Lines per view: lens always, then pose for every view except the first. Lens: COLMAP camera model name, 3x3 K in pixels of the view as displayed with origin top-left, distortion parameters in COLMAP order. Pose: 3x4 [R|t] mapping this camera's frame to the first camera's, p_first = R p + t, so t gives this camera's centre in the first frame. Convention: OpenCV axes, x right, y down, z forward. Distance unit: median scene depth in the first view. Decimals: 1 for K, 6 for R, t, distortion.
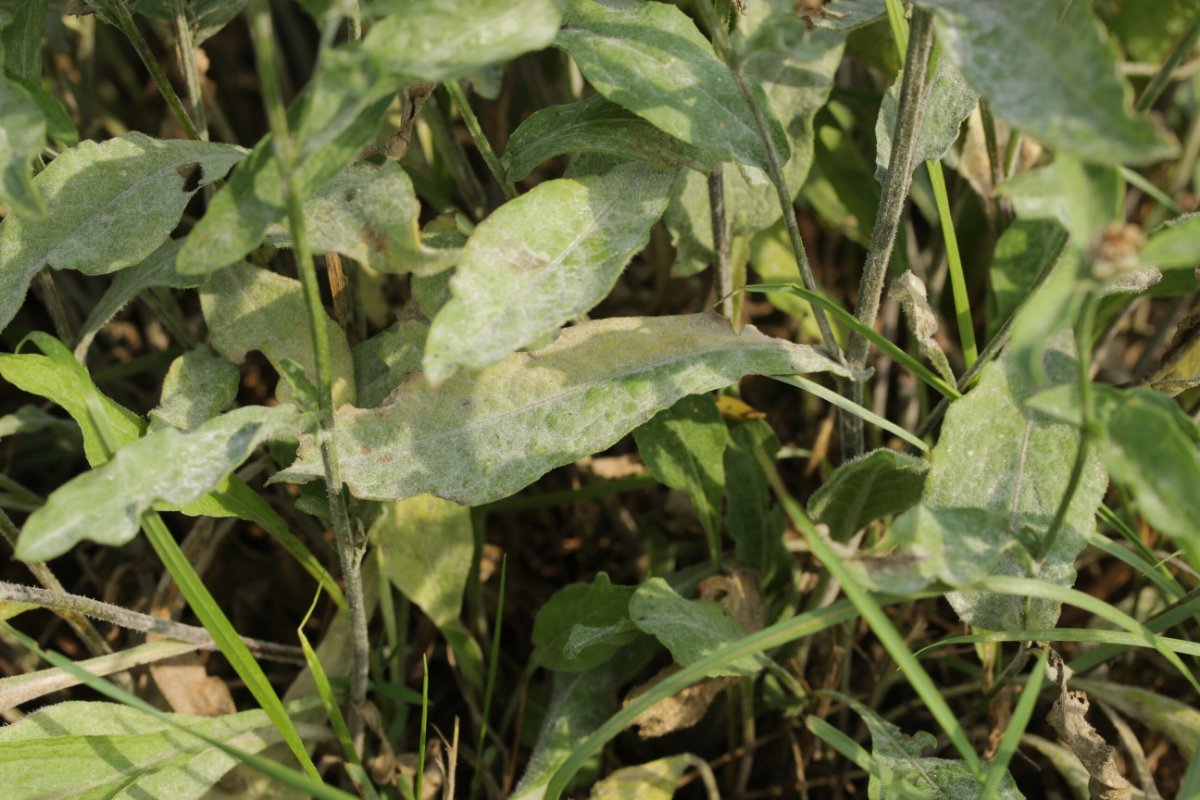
lens RADIAL K [[4112.3, 0, 600.0], [0, 4112.3, 400.0], [0, 0, 1]] dist [-0.056838, -0.127696]
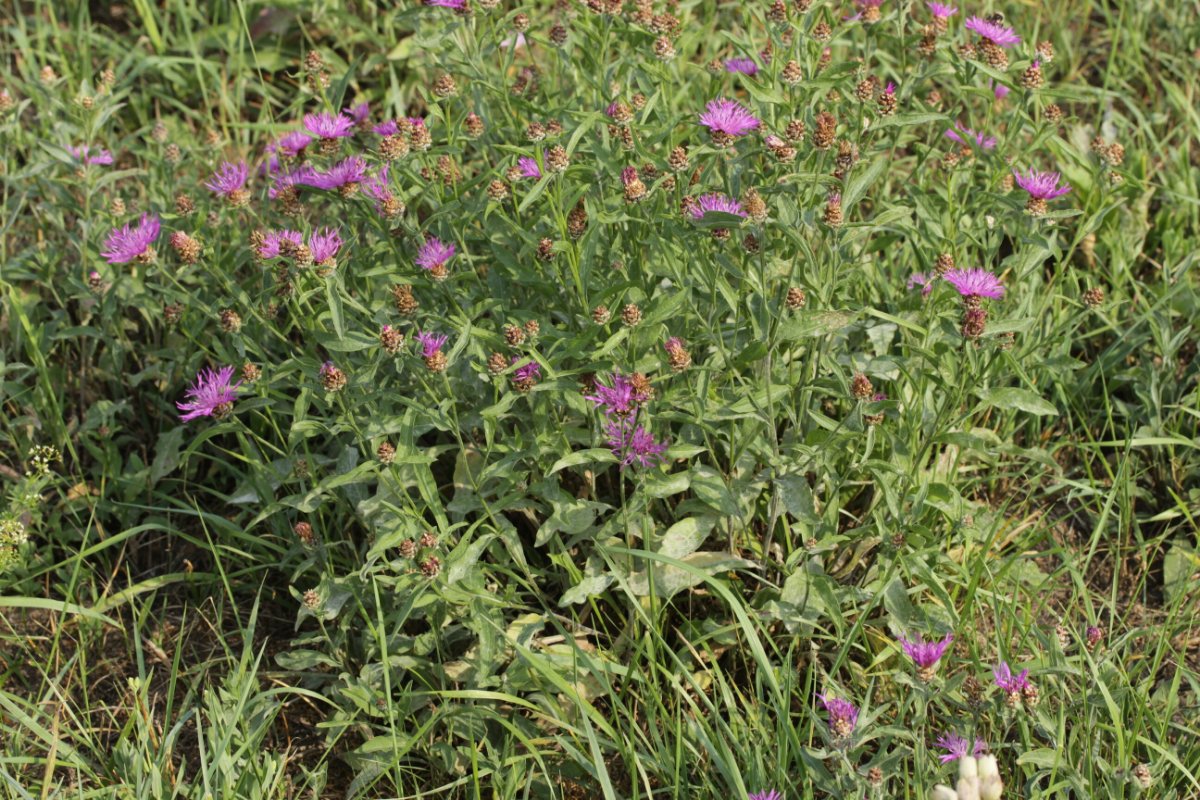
lens RADIAL K [[4112.3, 0, 600.0], [0, 4112.3, 400.0], [0, 0, 1]] dist [-0.056838, -0.127696]
pose [[0.999216, 0.031559, -0.023910, -0.004001], [-0.032443, 0.998769, -0.037518, -0.014263], [0.022697, 0.038264, 0.999010, -2.933542]]
